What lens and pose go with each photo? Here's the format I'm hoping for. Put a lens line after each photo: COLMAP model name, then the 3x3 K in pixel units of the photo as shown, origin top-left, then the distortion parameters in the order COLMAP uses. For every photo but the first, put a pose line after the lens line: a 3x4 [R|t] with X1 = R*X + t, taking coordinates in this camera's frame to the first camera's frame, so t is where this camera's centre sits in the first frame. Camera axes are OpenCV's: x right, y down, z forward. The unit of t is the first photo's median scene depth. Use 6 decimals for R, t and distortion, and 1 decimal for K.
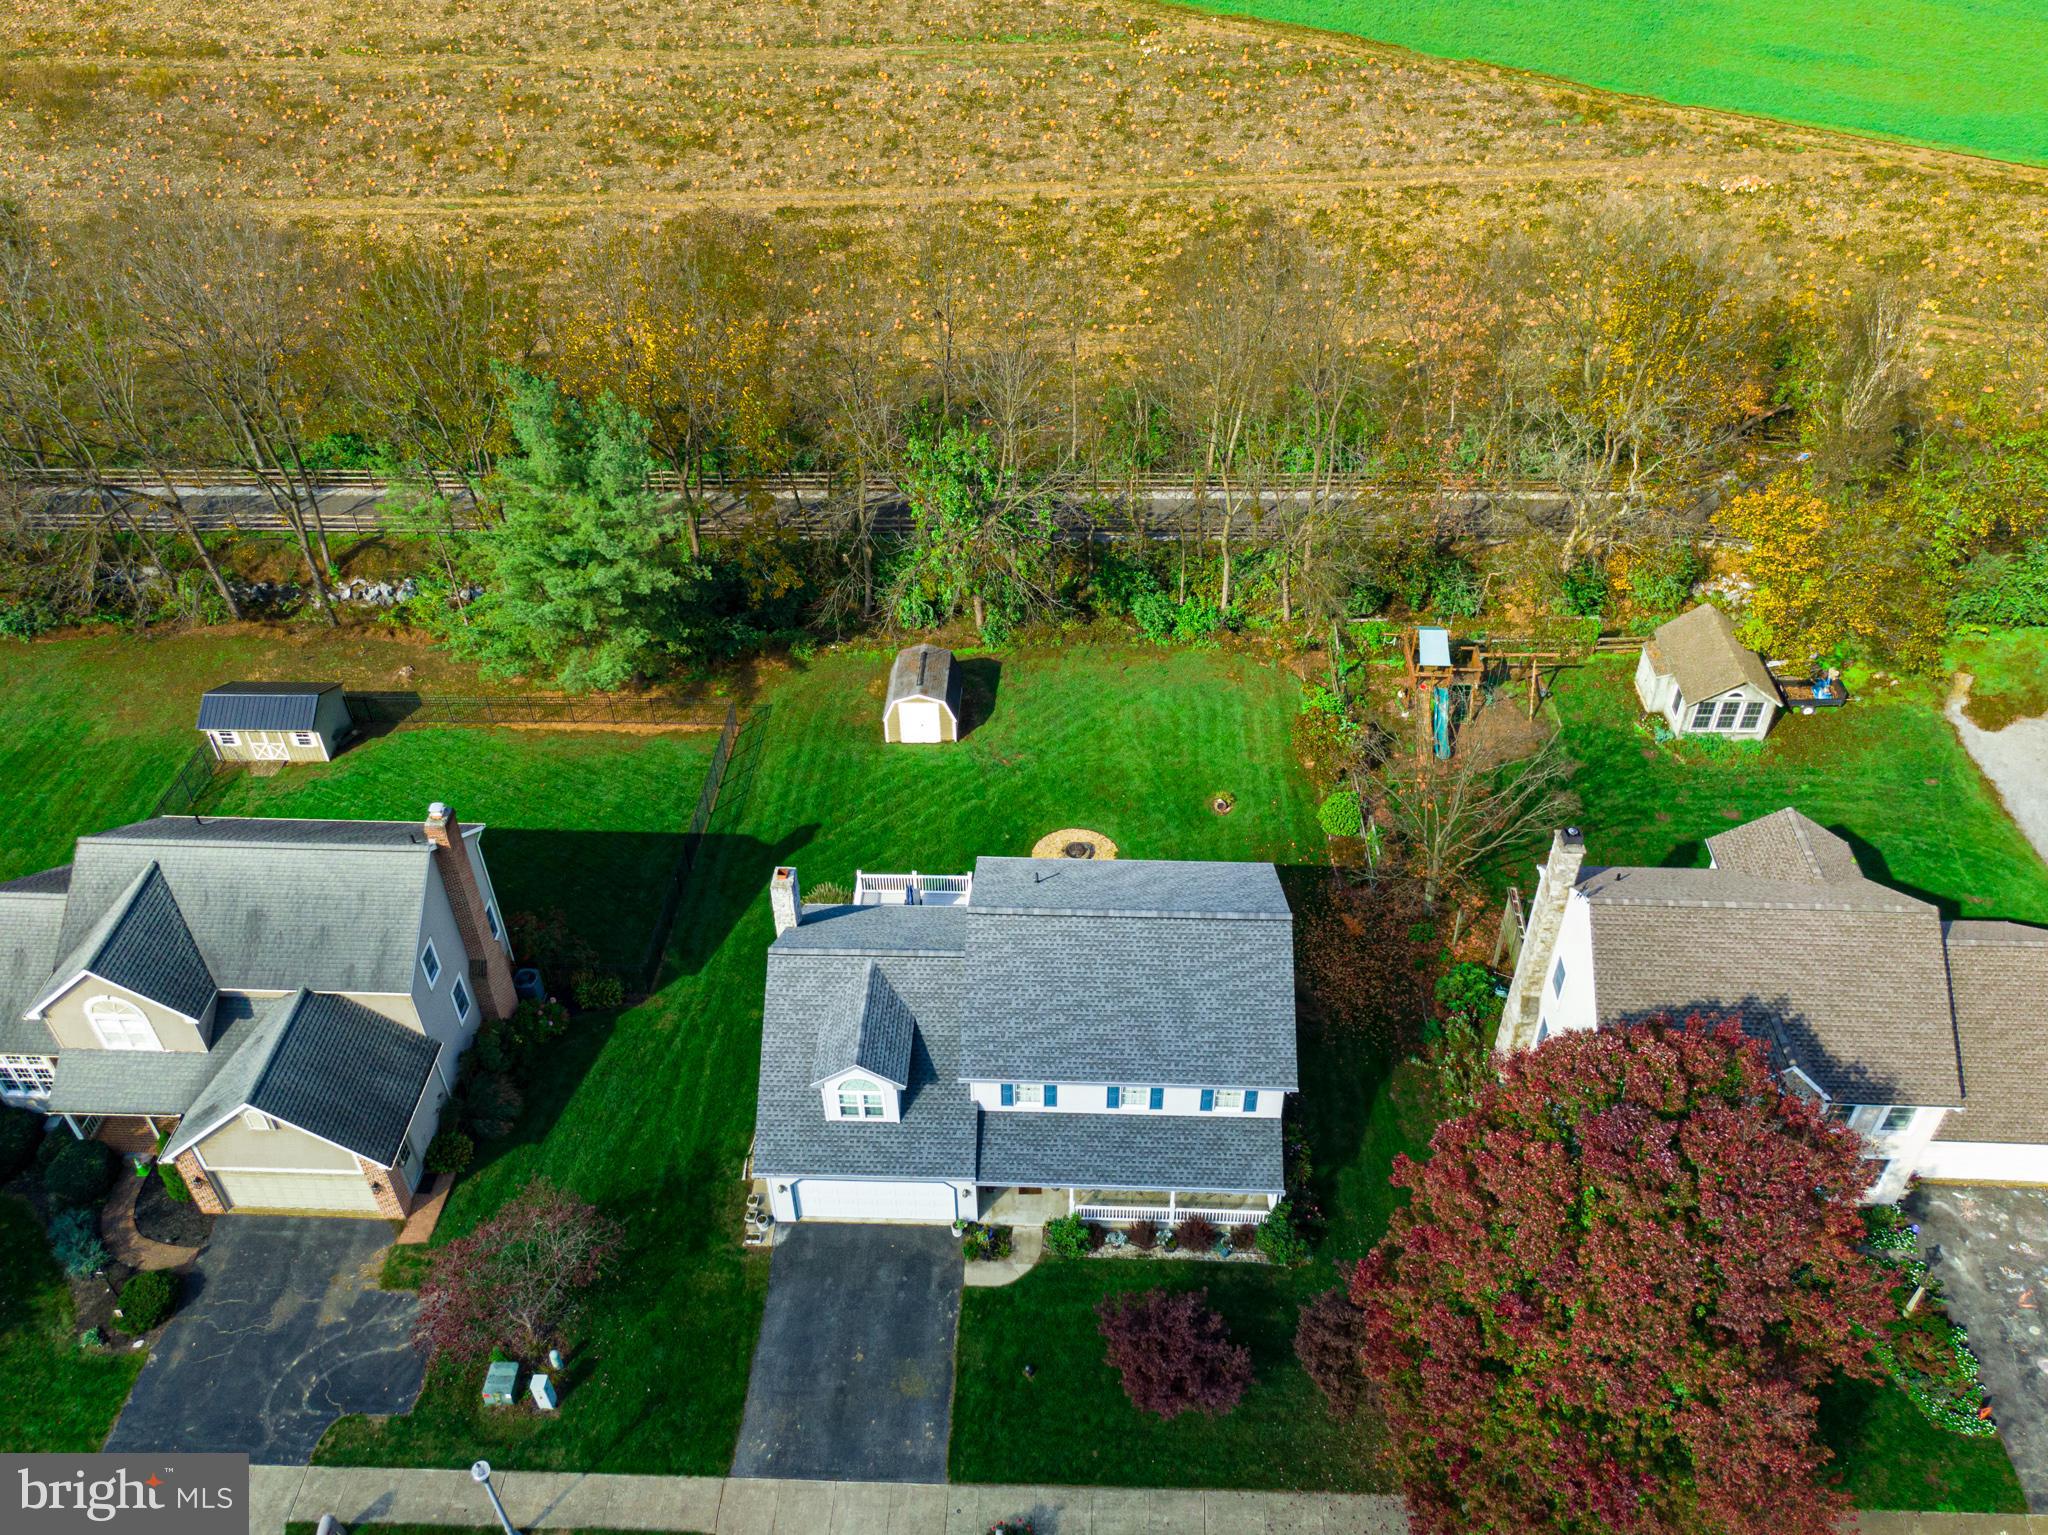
lens RADIAL K [[1669.1, 0, 1026.7], [0, 1669.1, 765.6], [0, 0, 1]] dist [0.000462, 0.008046]
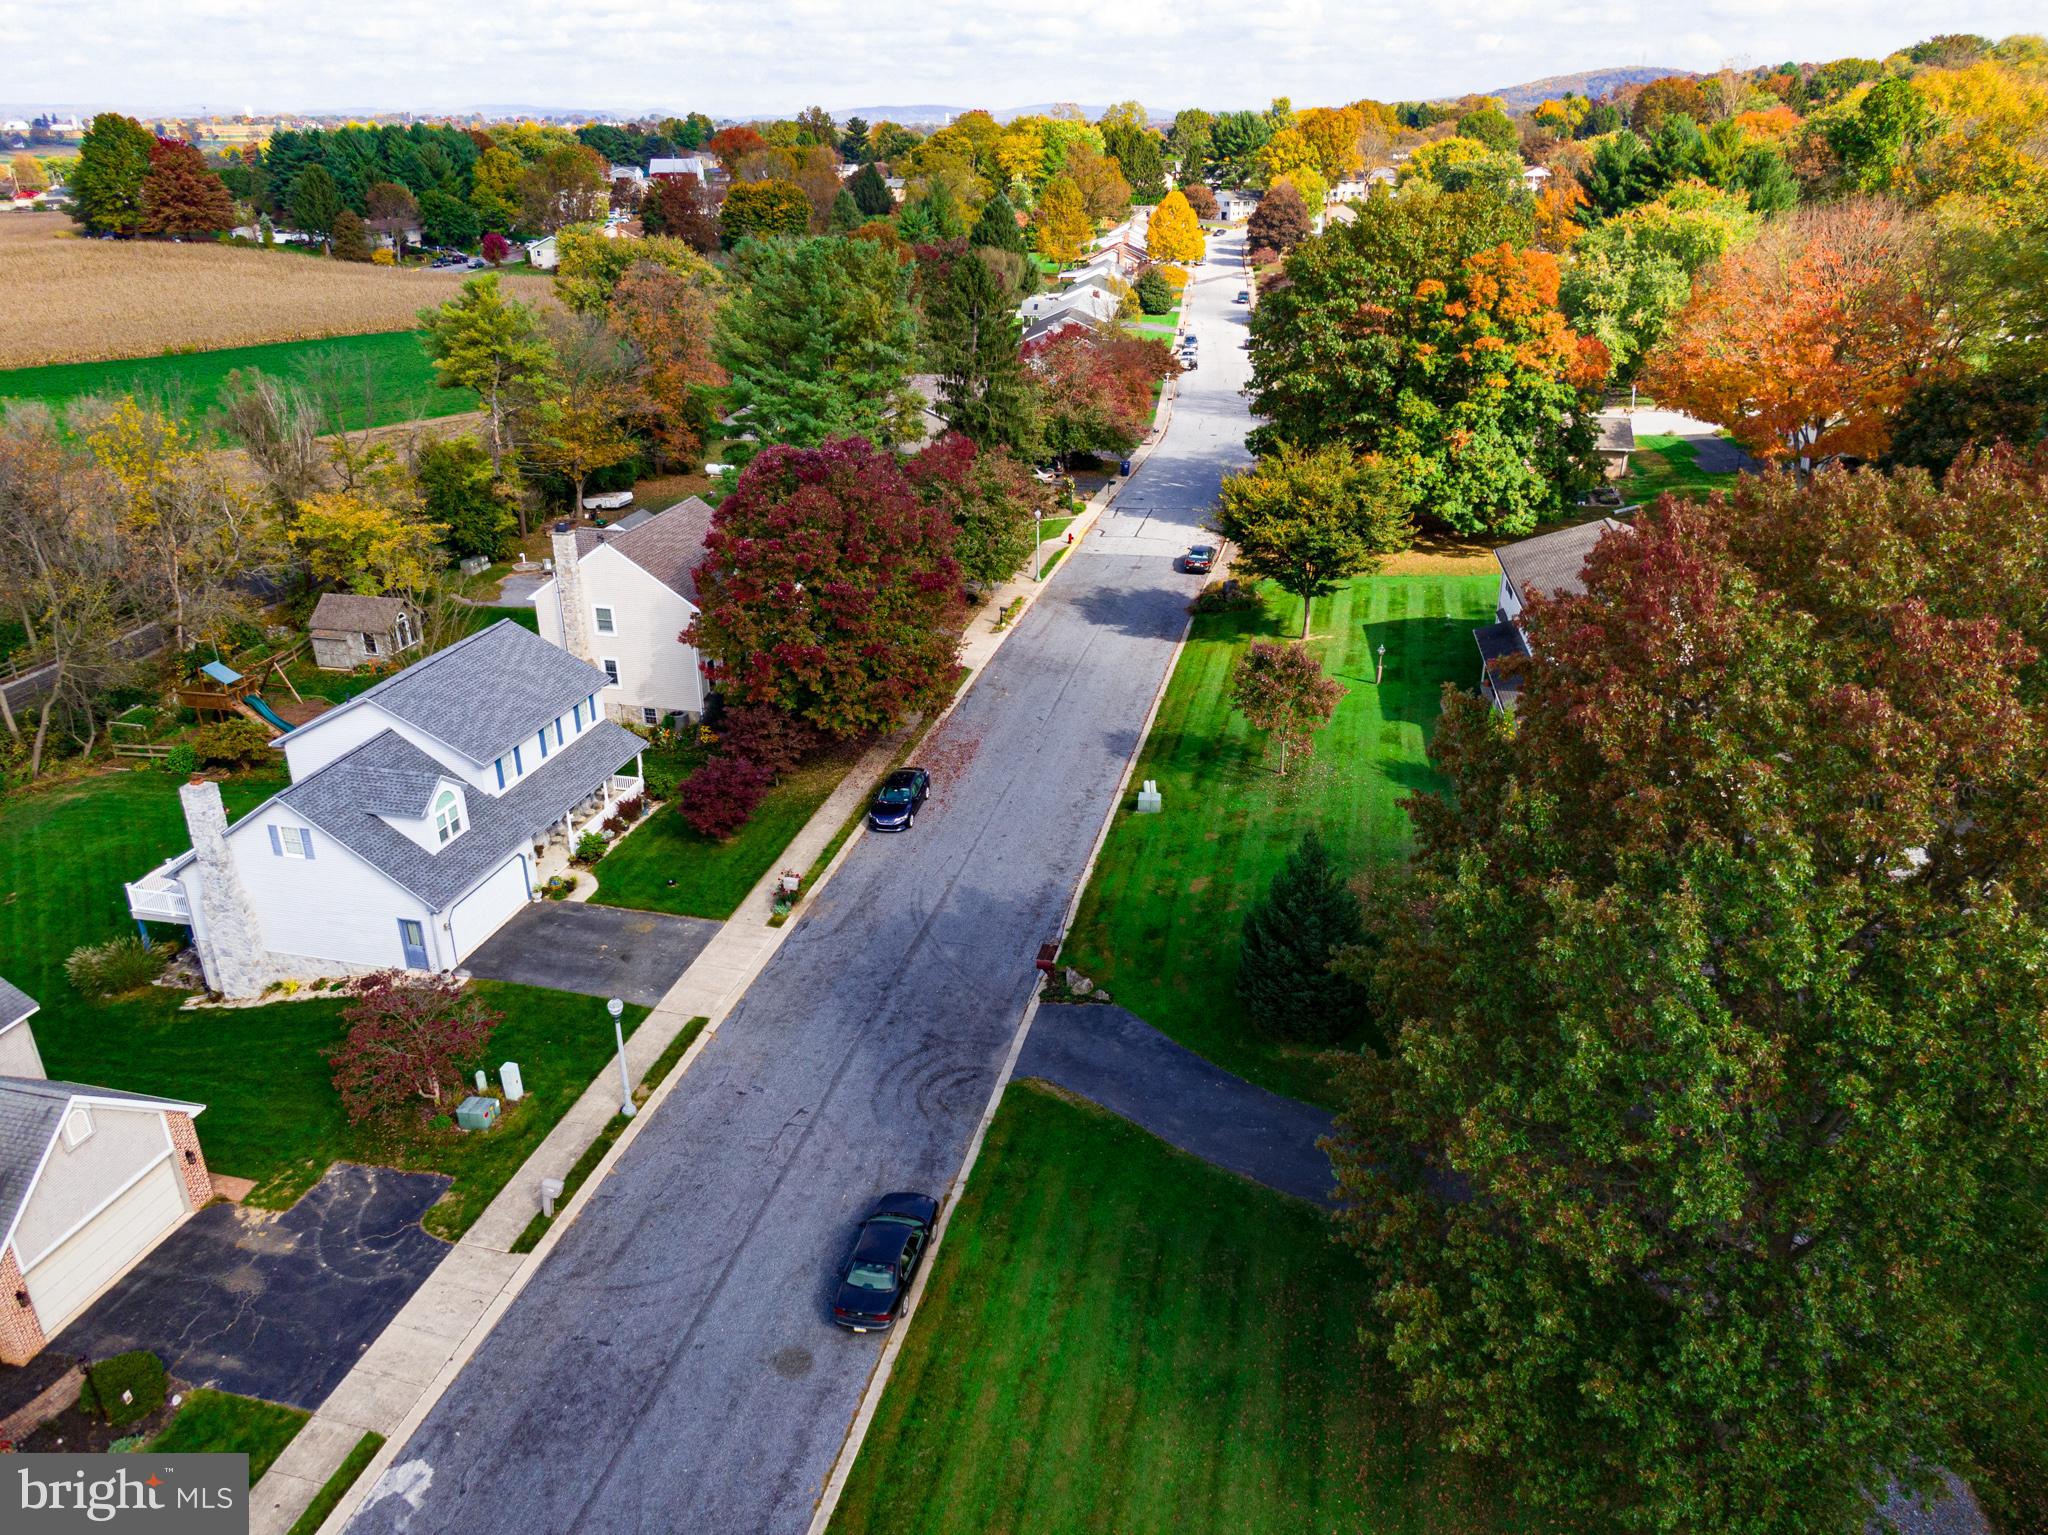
lens RADIAL K [[1461.1, 0, 1027.0], [0, 1461.1, 770.9], [0, 0, 1]] dist [0.008496, -0.007056]
pose [[0.197755, -0.392097, 0.898417, -0.959222], [0.636852, 0.748132, 0.186328, 0.242103], [-0.745193, 0.535311, 0.397654, 0.229974]]
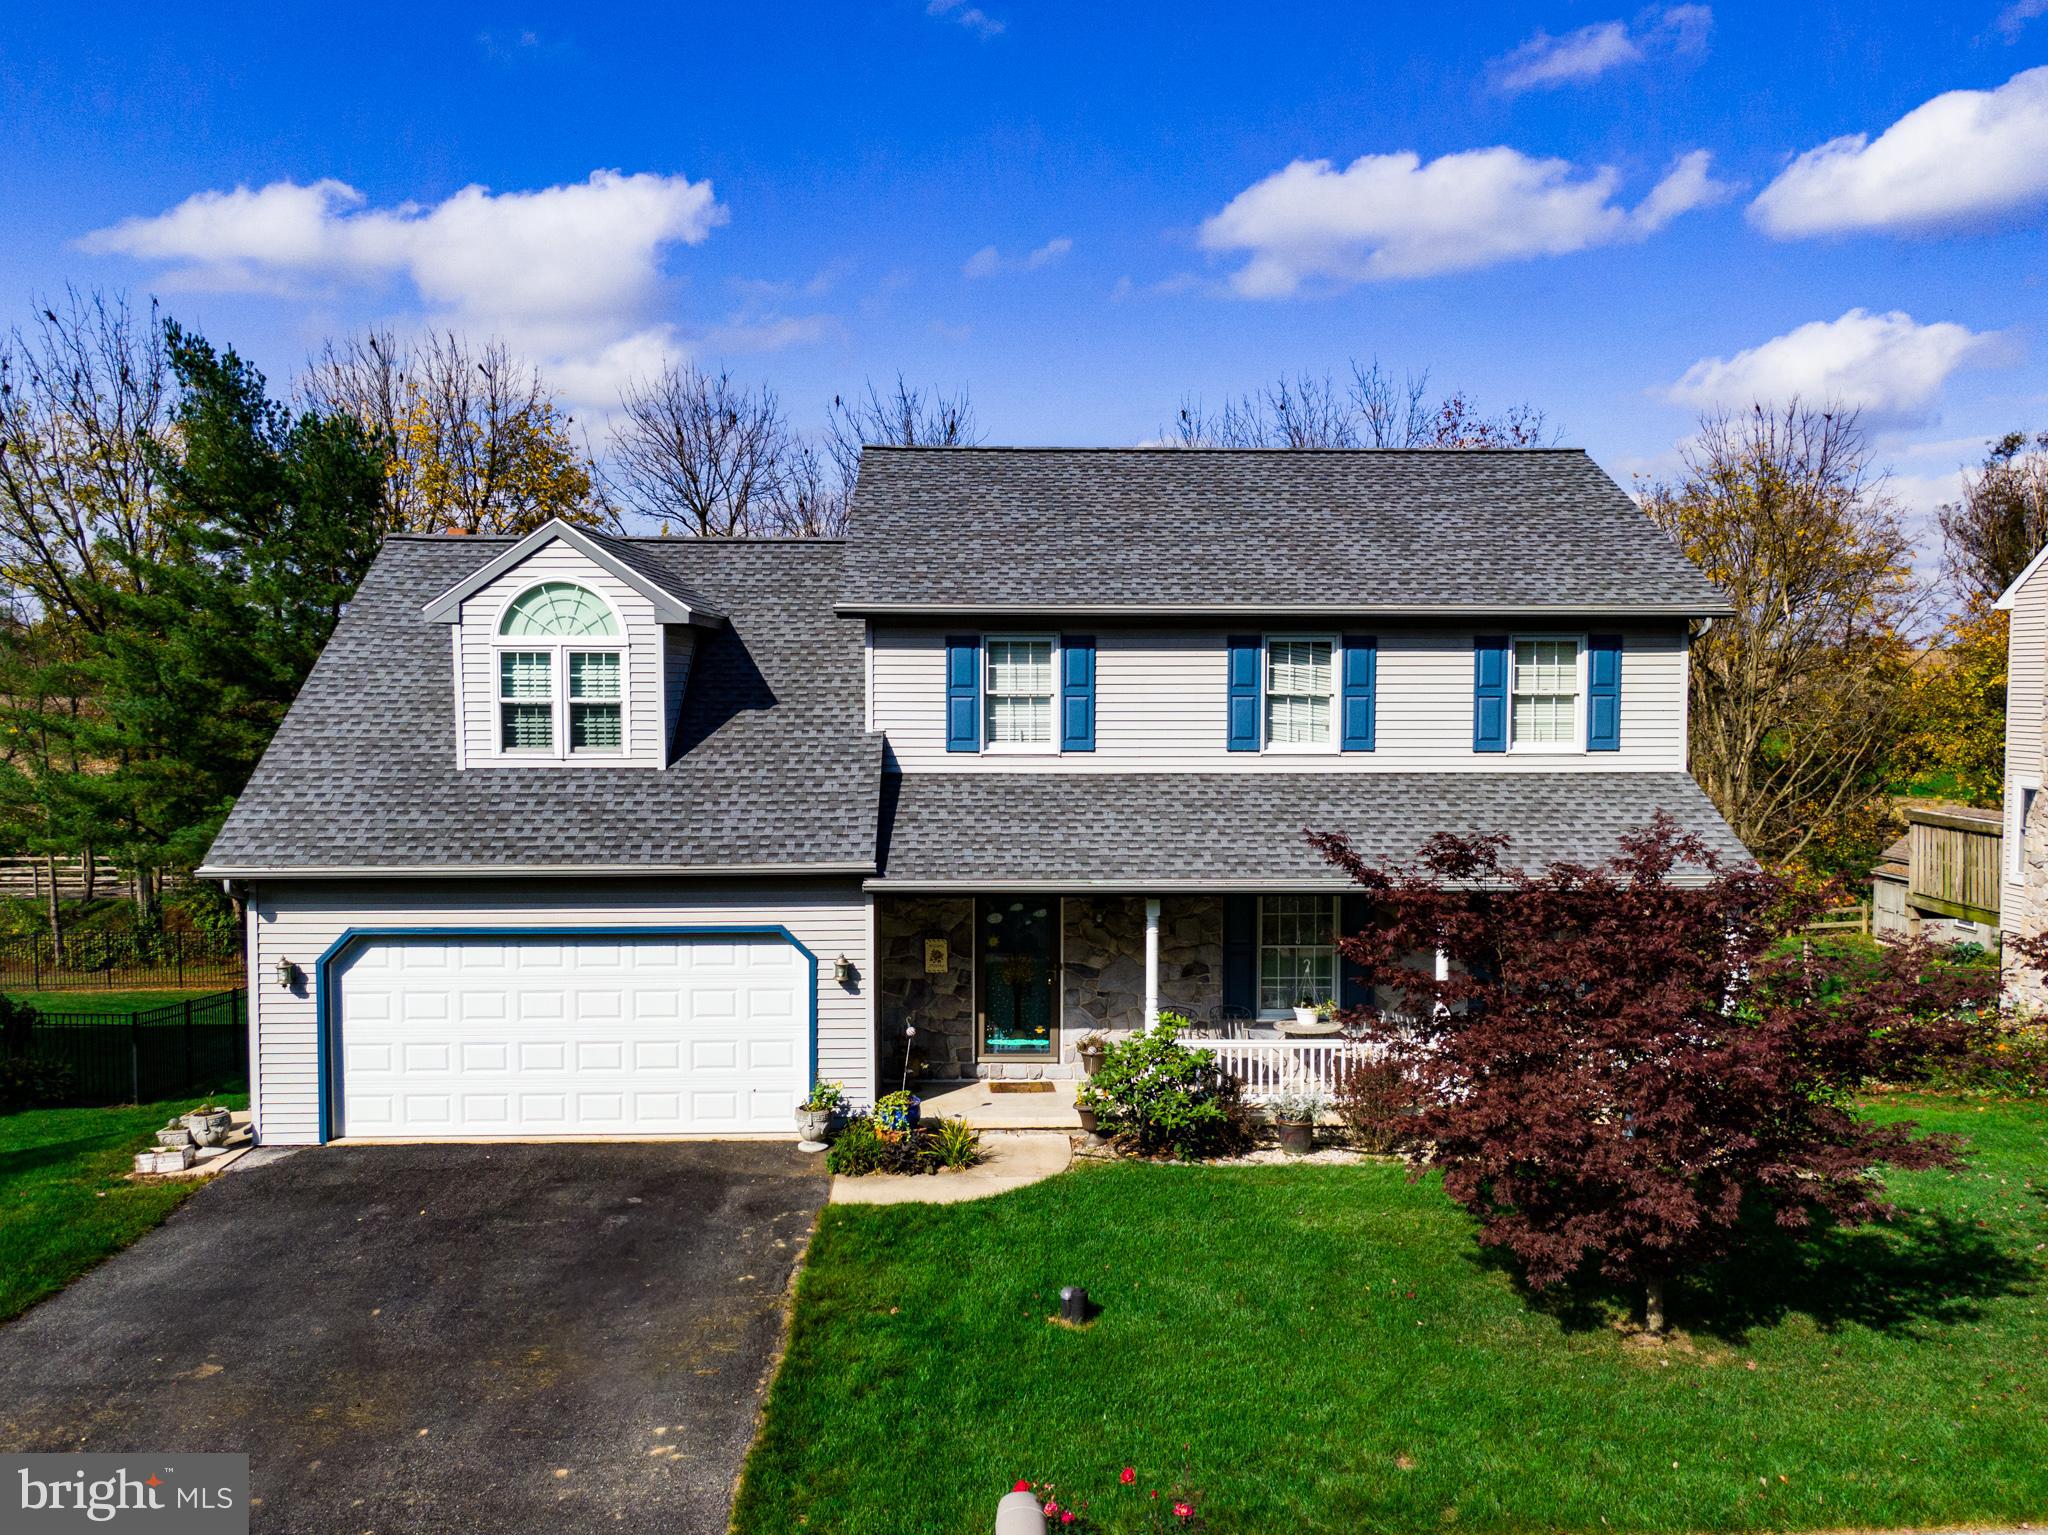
lens RADIAL K [[1669.1, 0, 1032.2], [0, 1669.1, 764.6], [0, 0, 1]] dist [0.000462, 0.008046]
pose [[0.997324, 0.006958, 0.072779, -0.023283], [0.038819, 0.793159, -0.607776, 0.433756], [-0.061954, 0.608974, 0.790767, 0.708307]]
